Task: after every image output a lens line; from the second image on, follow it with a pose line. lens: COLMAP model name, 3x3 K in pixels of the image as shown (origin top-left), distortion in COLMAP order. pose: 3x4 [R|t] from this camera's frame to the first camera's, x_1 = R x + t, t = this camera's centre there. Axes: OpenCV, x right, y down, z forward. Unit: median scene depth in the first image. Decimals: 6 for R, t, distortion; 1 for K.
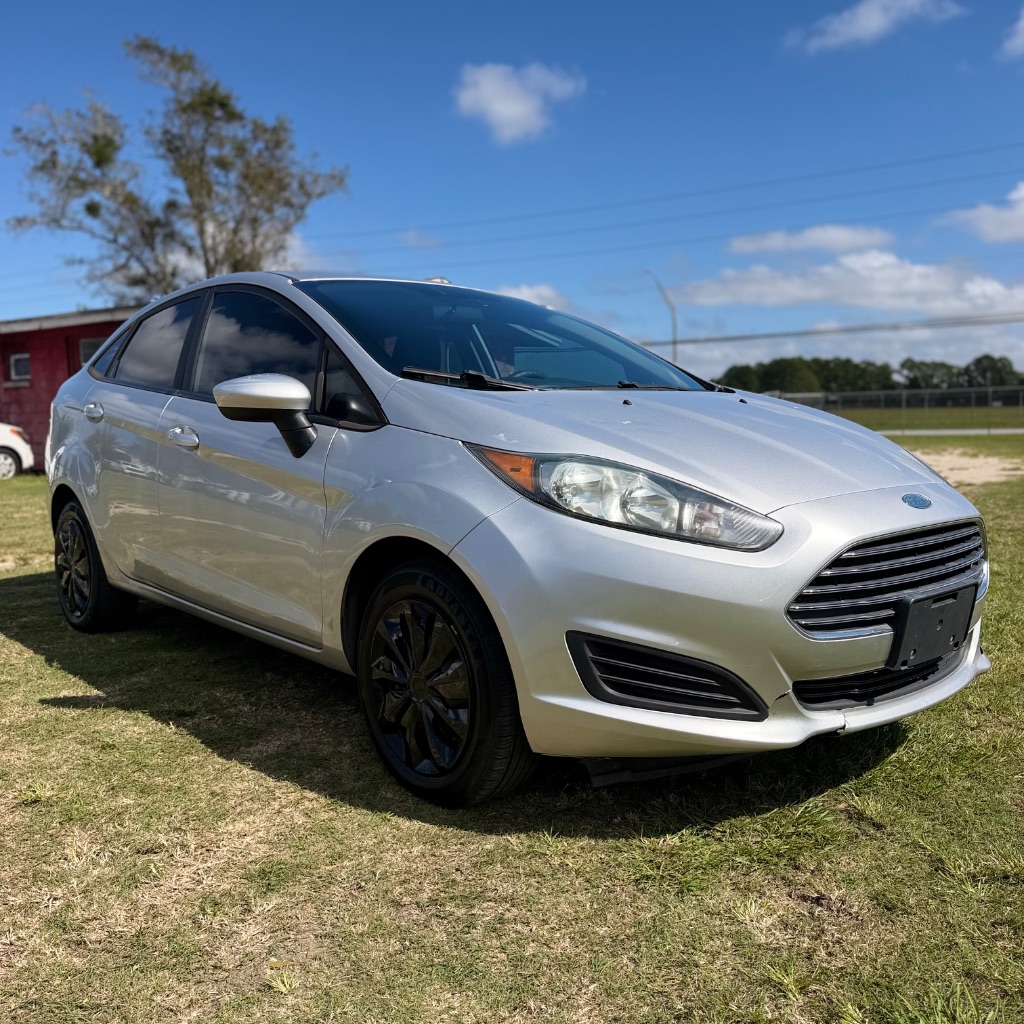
lens RADIAL K [[1052.6, 0, 512.0], [0, 1052.6, 512.0], [0, 0, 1]] dist [0.017467, 0.017190]
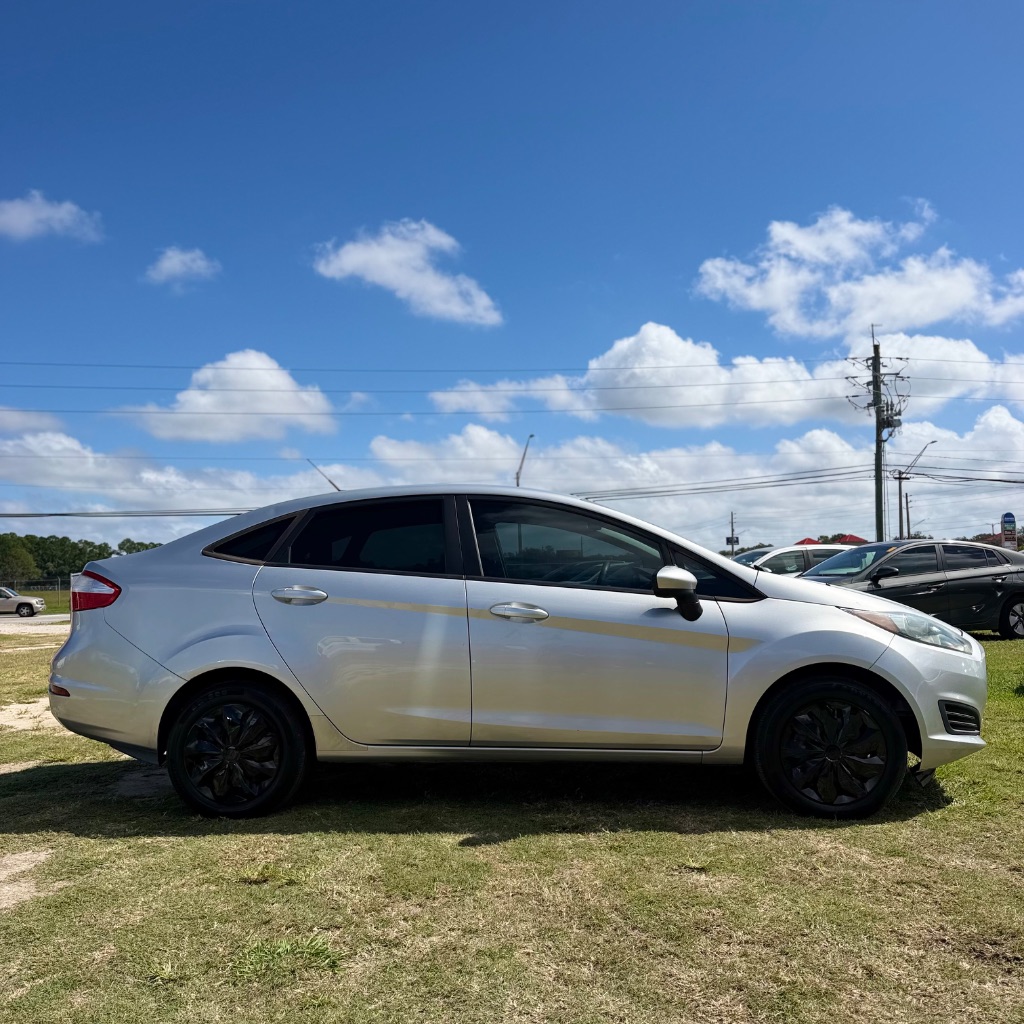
lens RADIAL K [[1052.6, 0, 512.0], [0, 1052.6, 512.0], [0, 0, 1]] dist [0.017467, 0.017190]
pose [[0.657159, 0.046213, 0.752334, -0.161985], [0.080456, 0.988116, -0.130974, -0.003307], [-0.749446, 0.146600, 0.645631, 0.022421]]
